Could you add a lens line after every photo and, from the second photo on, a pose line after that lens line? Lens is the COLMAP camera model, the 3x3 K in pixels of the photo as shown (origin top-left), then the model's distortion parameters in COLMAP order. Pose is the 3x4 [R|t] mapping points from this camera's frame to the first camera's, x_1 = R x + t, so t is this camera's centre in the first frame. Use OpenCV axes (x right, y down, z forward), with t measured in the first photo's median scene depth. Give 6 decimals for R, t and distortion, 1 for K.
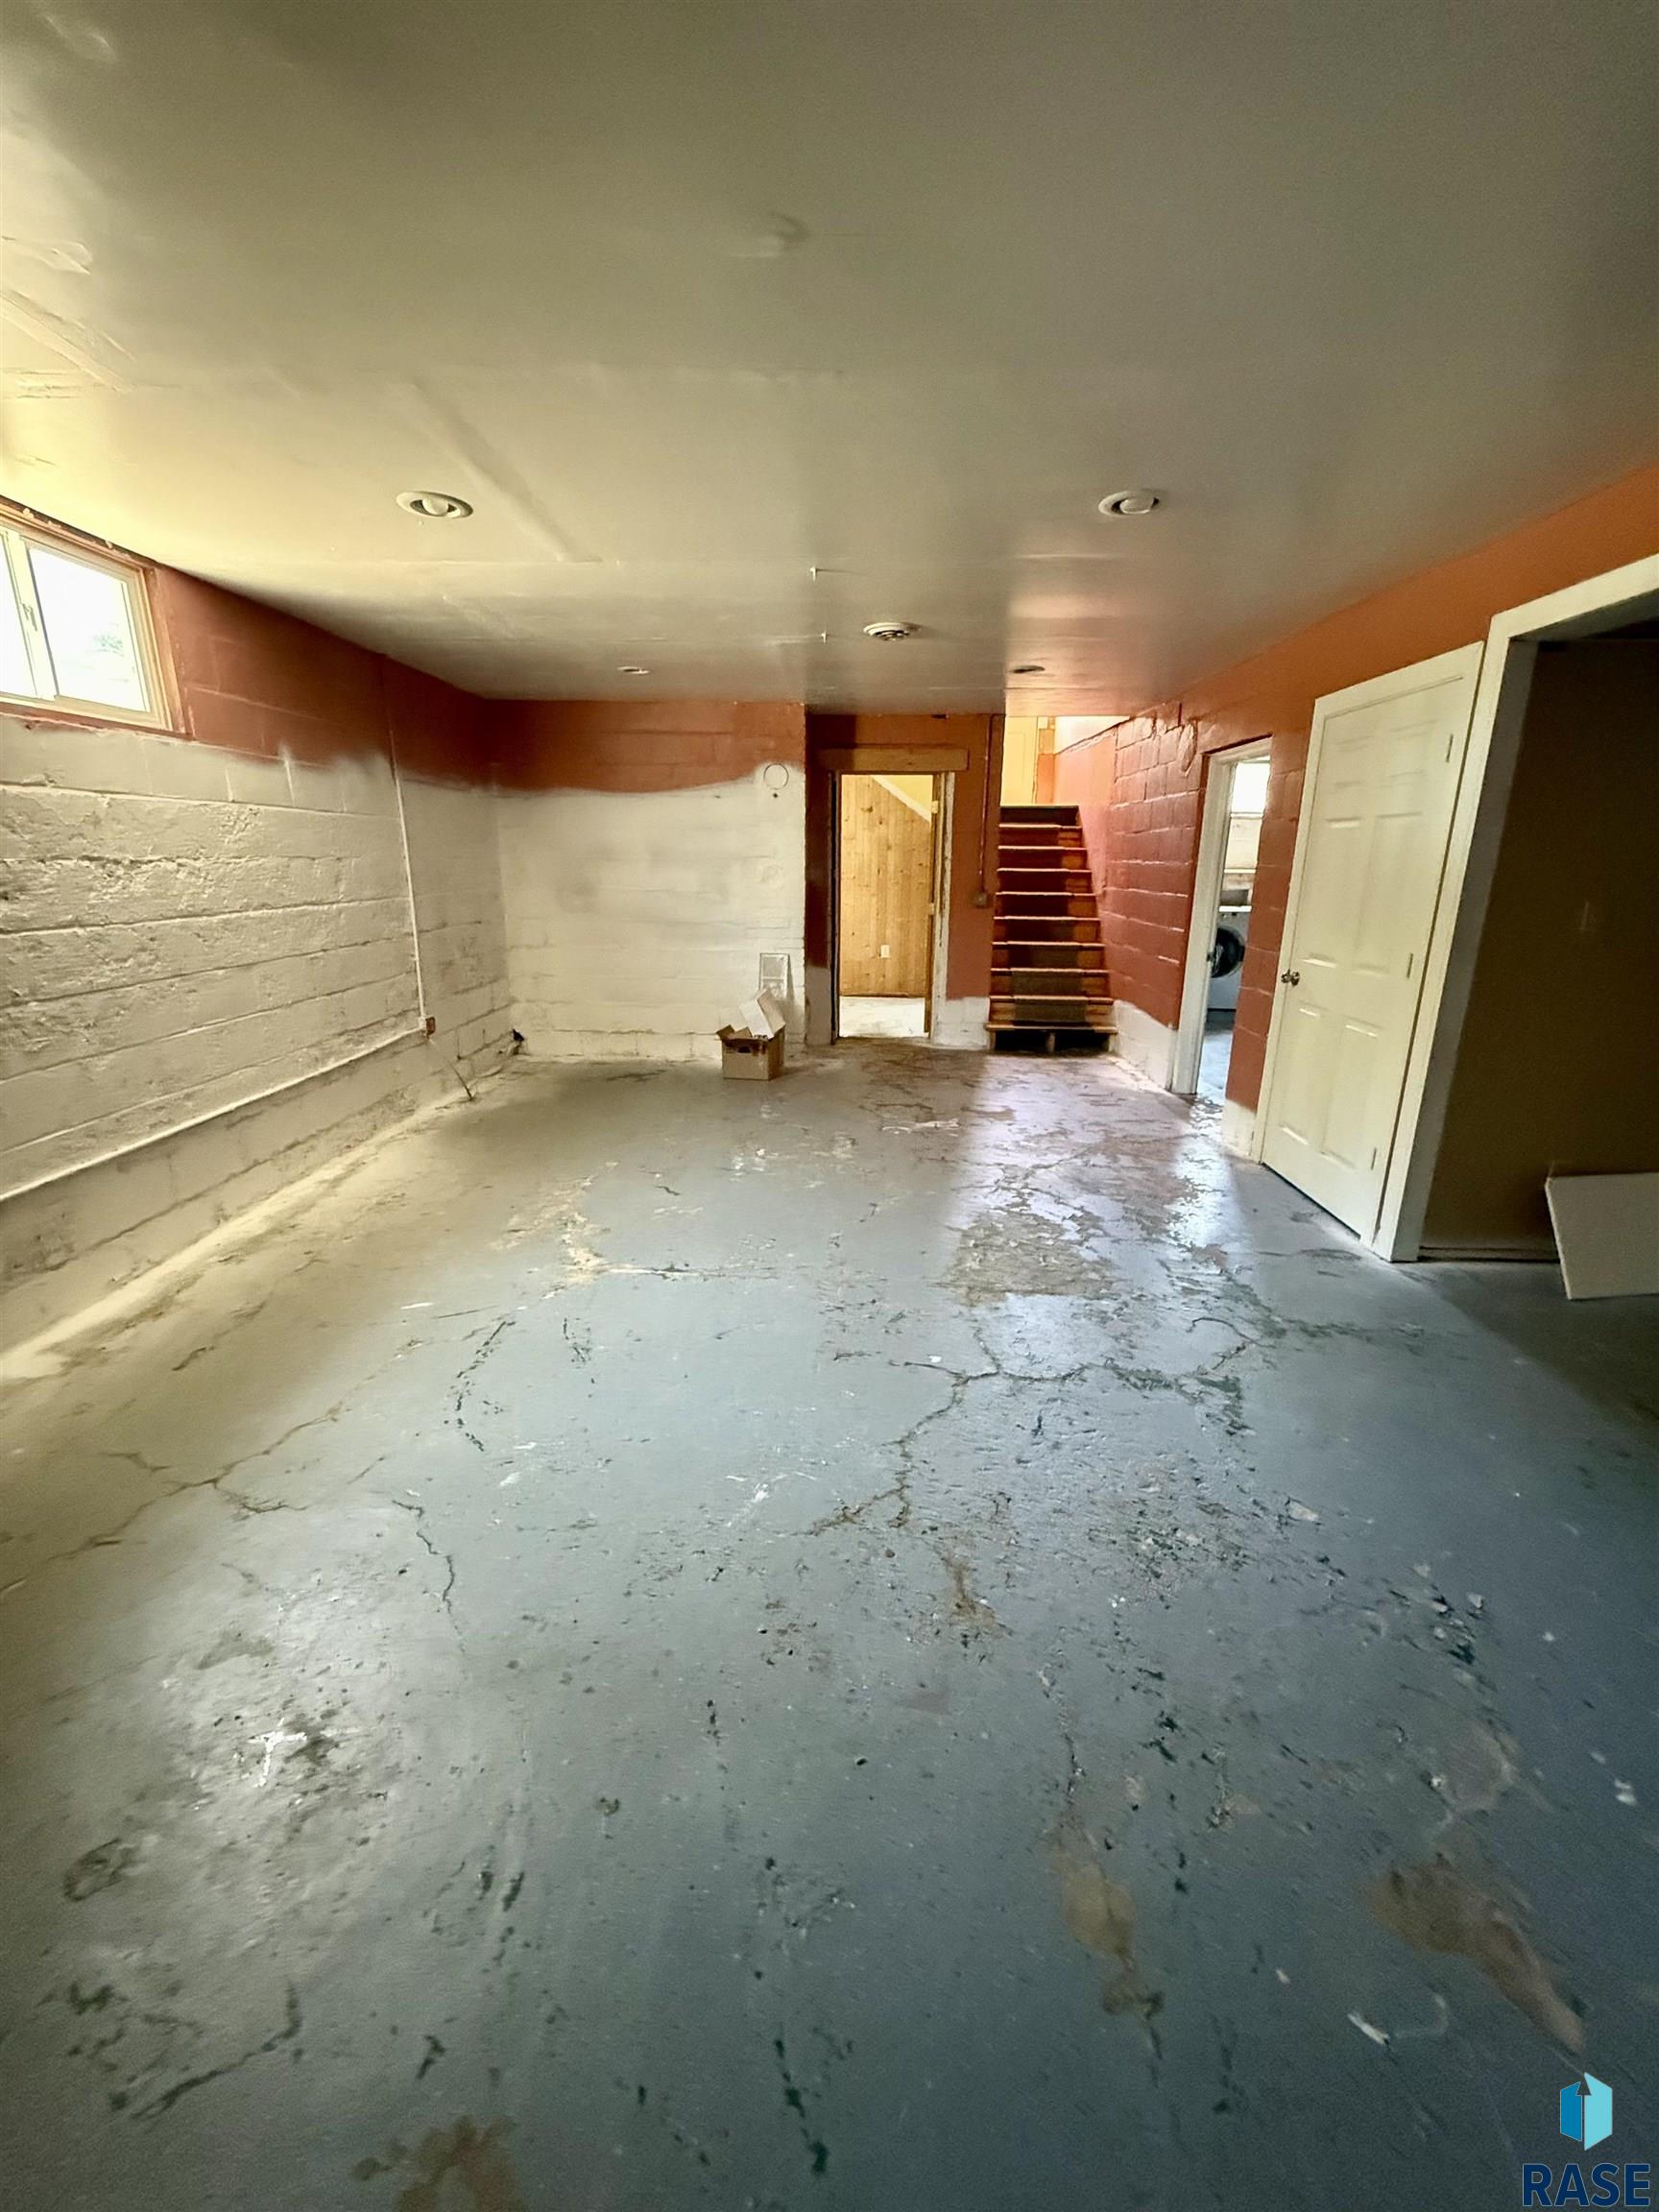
lens RADIAL K [[885.2, 0, 828.4], [0, 885.2, 1103.2], [0, 0, 1]] dist [0.001876, 0.000923]
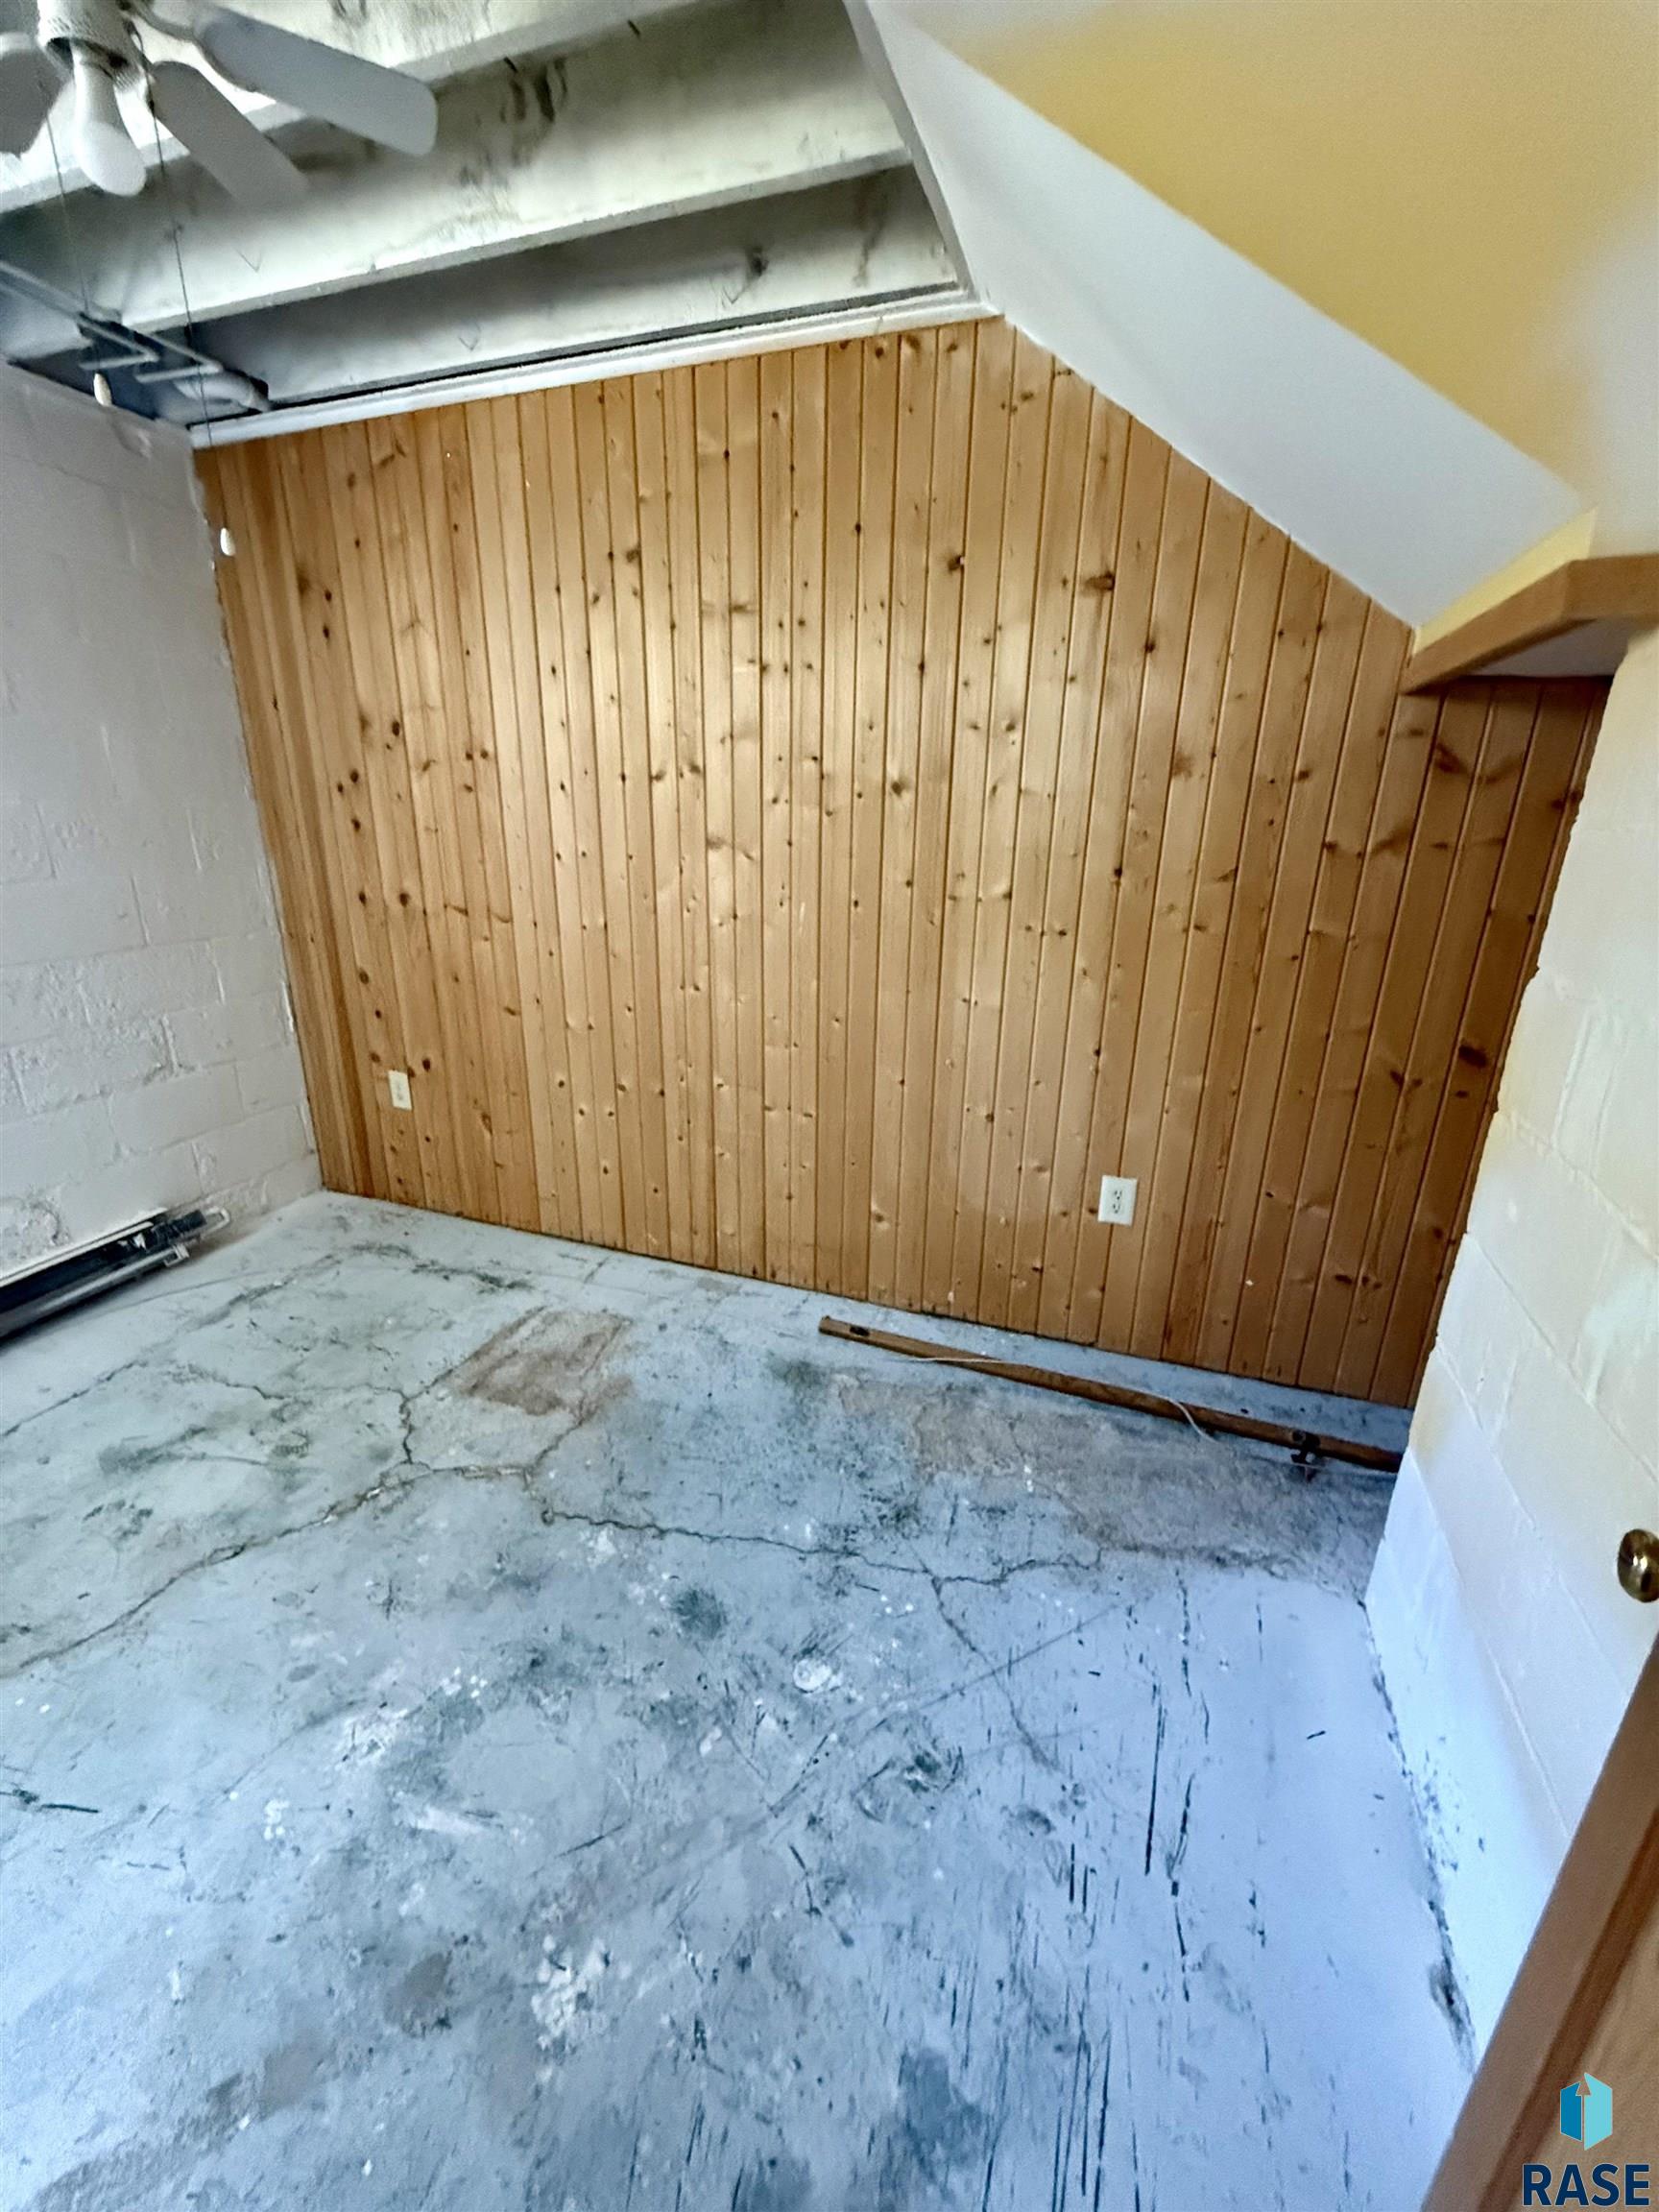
lens RADIAL K [[885.2, 0, 828.4], [0, 885.2, 1103.2], [0, 0, 1]] dist [0.001876, 0.000923]
pose [[0.954952, 0.096483, -0.280636, 0.015612], [-0.081948, 0.994637, 0.063103, -0.060000], [0.285220, -0.037263, 0.957738, 0.215860]]
